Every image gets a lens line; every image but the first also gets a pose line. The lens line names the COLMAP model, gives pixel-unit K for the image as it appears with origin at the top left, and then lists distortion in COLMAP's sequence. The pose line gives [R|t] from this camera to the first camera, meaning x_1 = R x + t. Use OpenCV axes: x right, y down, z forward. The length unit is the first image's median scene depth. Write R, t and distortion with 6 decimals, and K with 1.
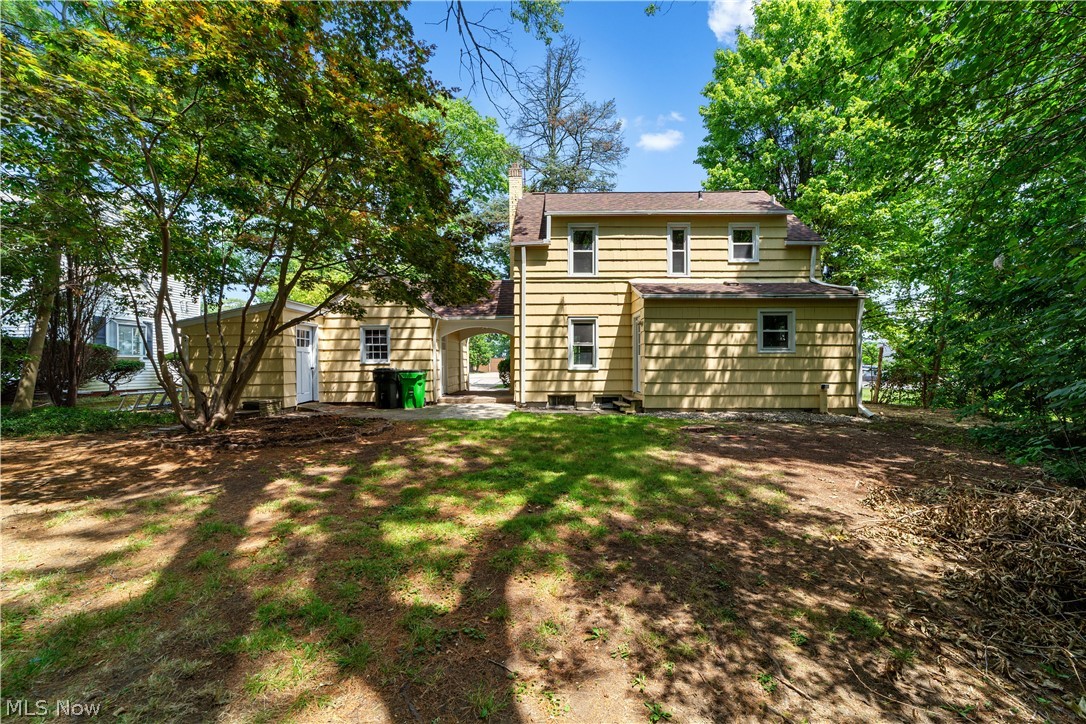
lens RADIAL K [[421.3, 0, 539.3], [0, 421.3, 363.2], [0, 0, 1]] dist [-0.013631, 0.006517]
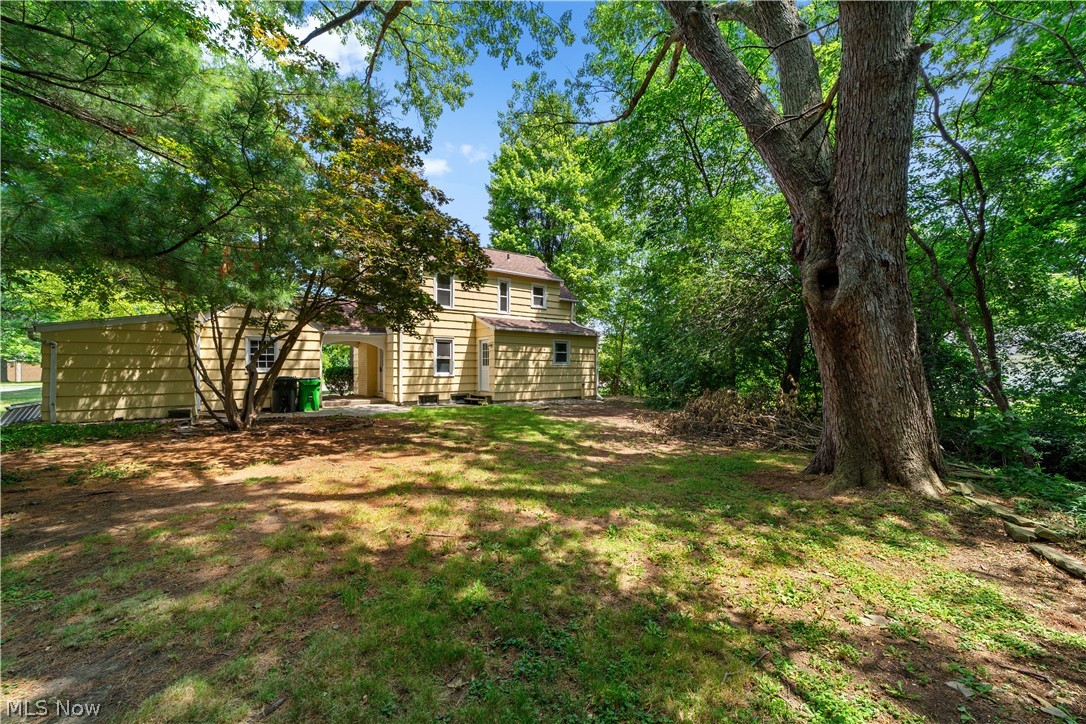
lens RADIAL K [[421.3, 0, 546.1], [0, 421.3, 364.5], [0, 0, 1]] dist [-0.013631, 0.006517]
pose [[0.796479, 0.007664, 0.604617, -0.462740], [-0.000517, 0.999928, -0.011993, -0.006171], [-0.604665, 0.009240, 0.796426, -0.293092]]
